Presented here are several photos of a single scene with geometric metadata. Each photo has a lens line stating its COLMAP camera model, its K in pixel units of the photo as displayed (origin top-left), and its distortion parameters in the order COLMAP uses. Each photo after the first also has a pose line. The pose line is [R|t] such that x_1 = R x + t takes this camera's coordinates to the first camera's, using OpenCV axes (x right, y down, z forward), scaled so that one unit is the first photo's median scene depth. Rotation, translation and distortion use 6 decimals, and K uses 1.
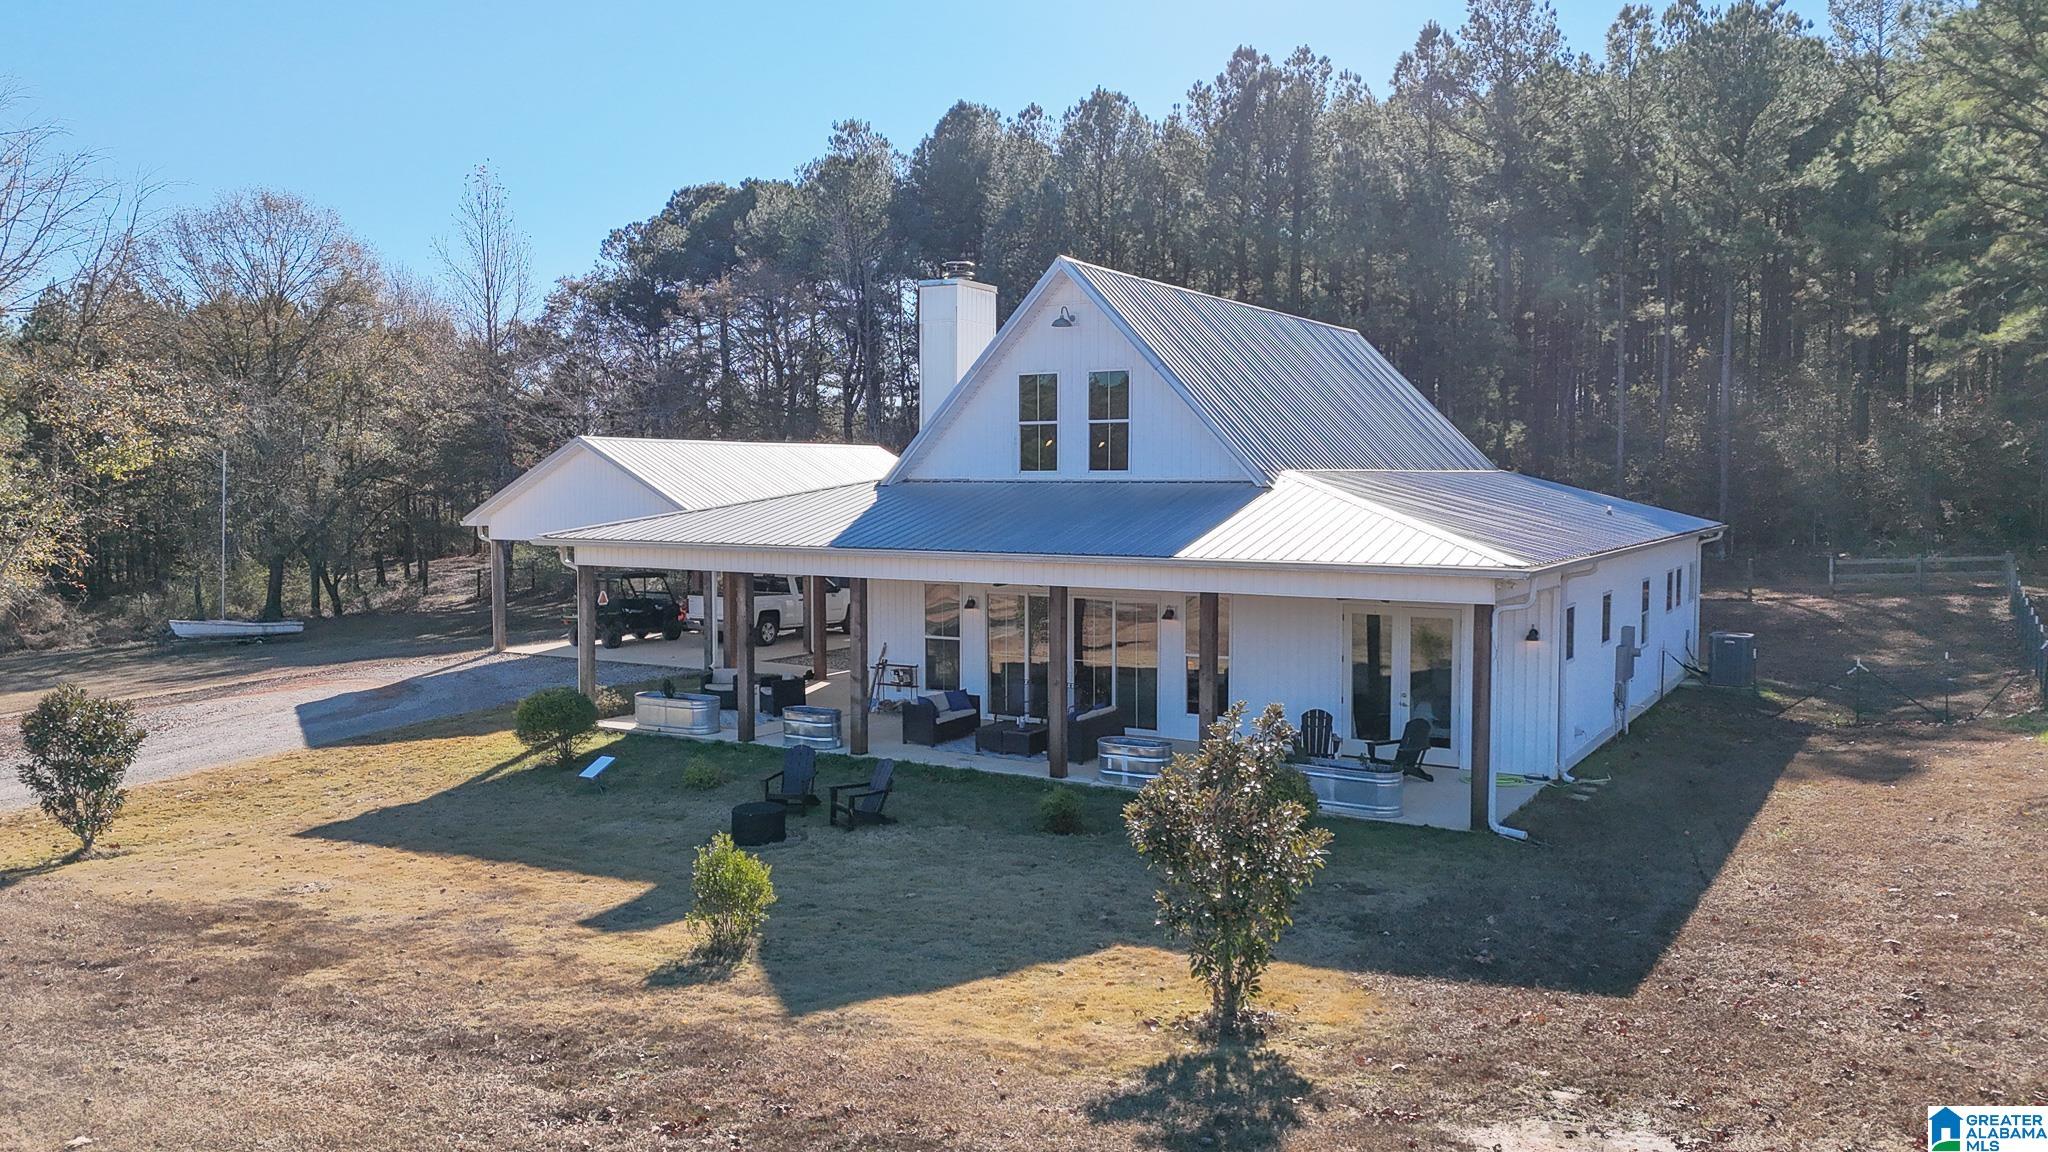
lens RADIAL K [[1452.0, 0, 1024.0], [0, 1452.0, 576.0], [0, 0, 1]] dist [0.090488, -0.083586]
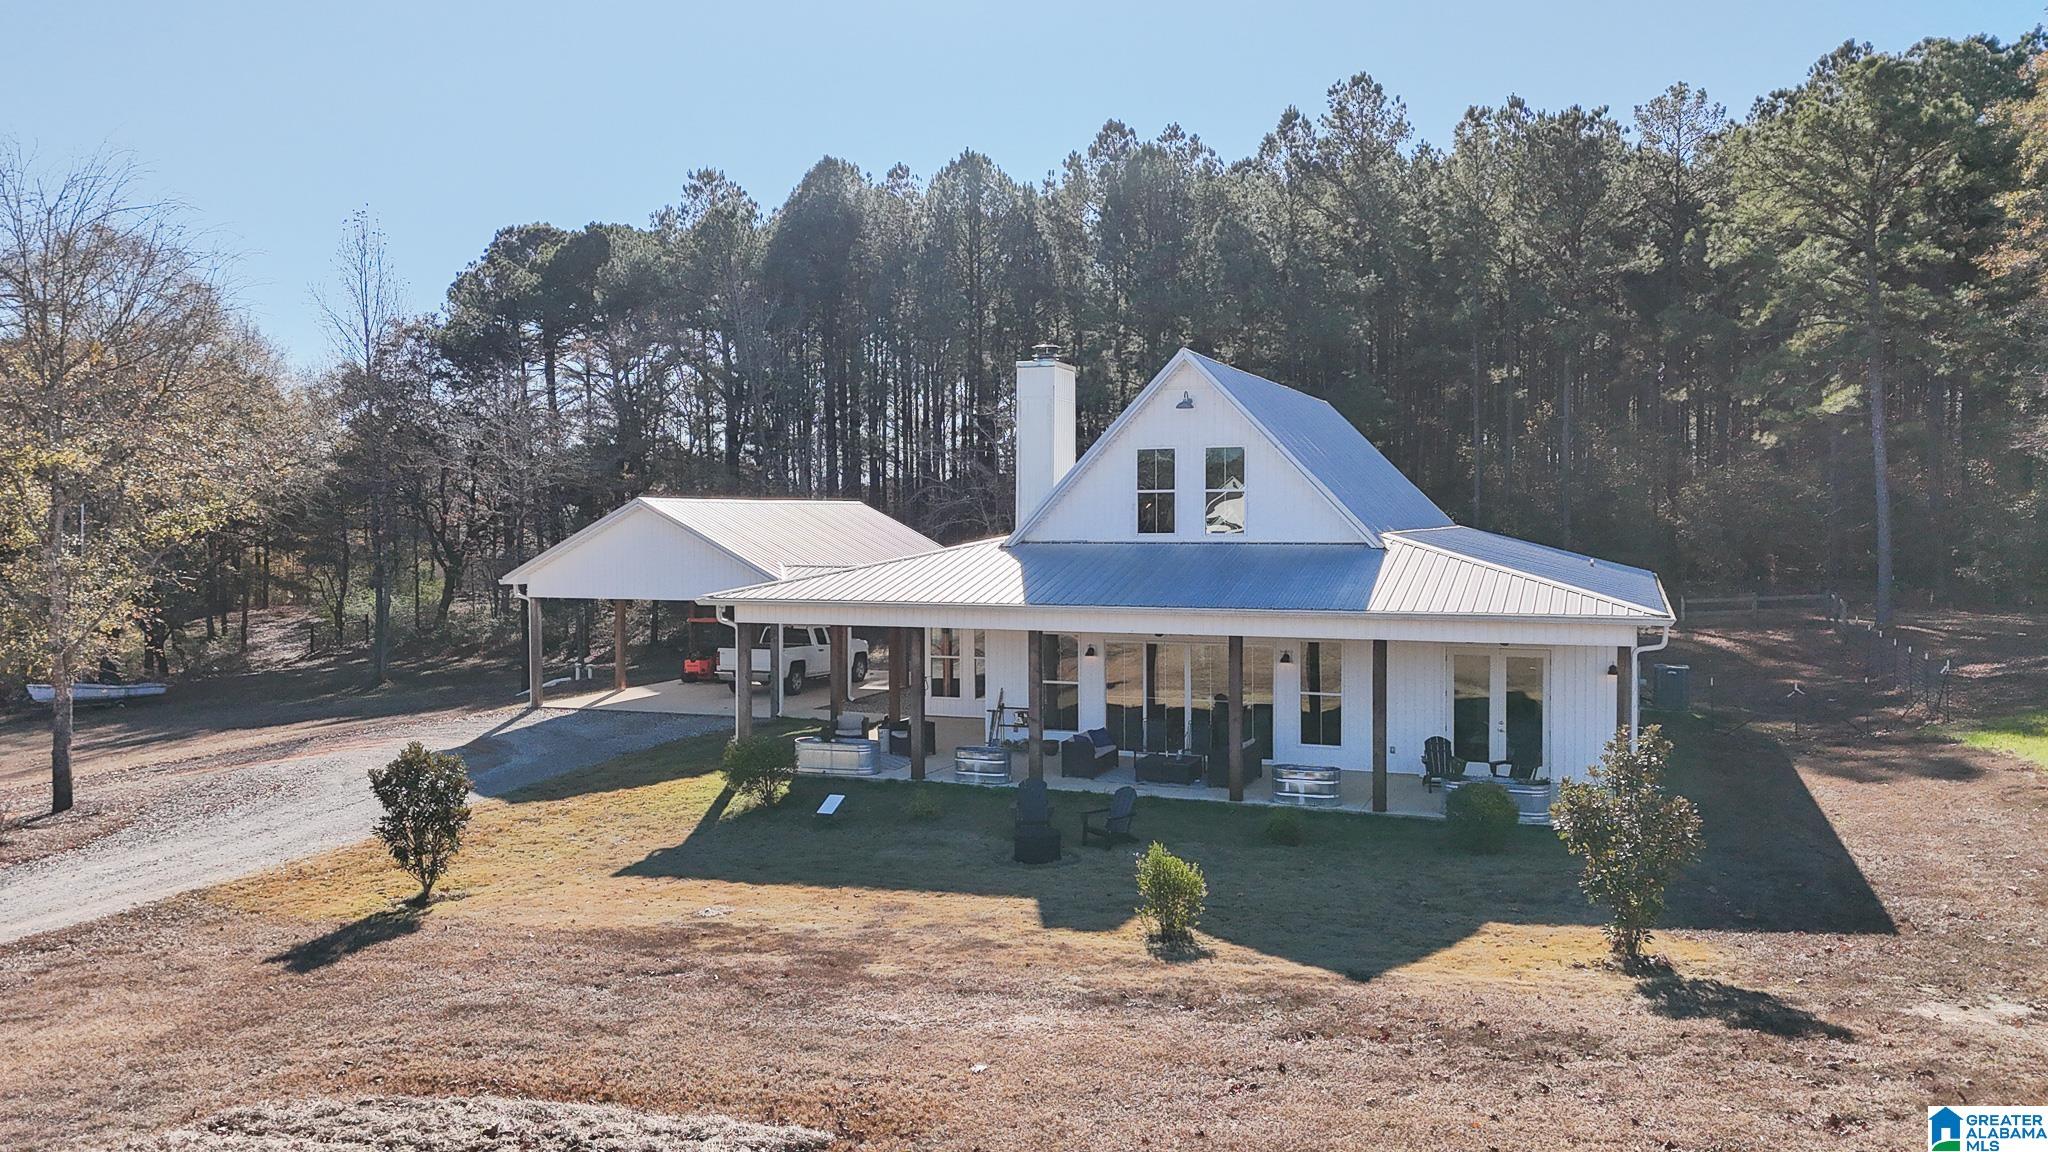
lens RADIAL K [[1474.3, 0, 1027.0], [0, 1474.3, 572.7], [0, 0, 1]] dist [0.089468, -0.101401]
pose [[0.986692, -0.009878, 0.162301, -0.262400], [0.014783, 0.999469, -0.029042, -0.009292], [-0.161928, 0.031055, 0.986314, -0.115072]]
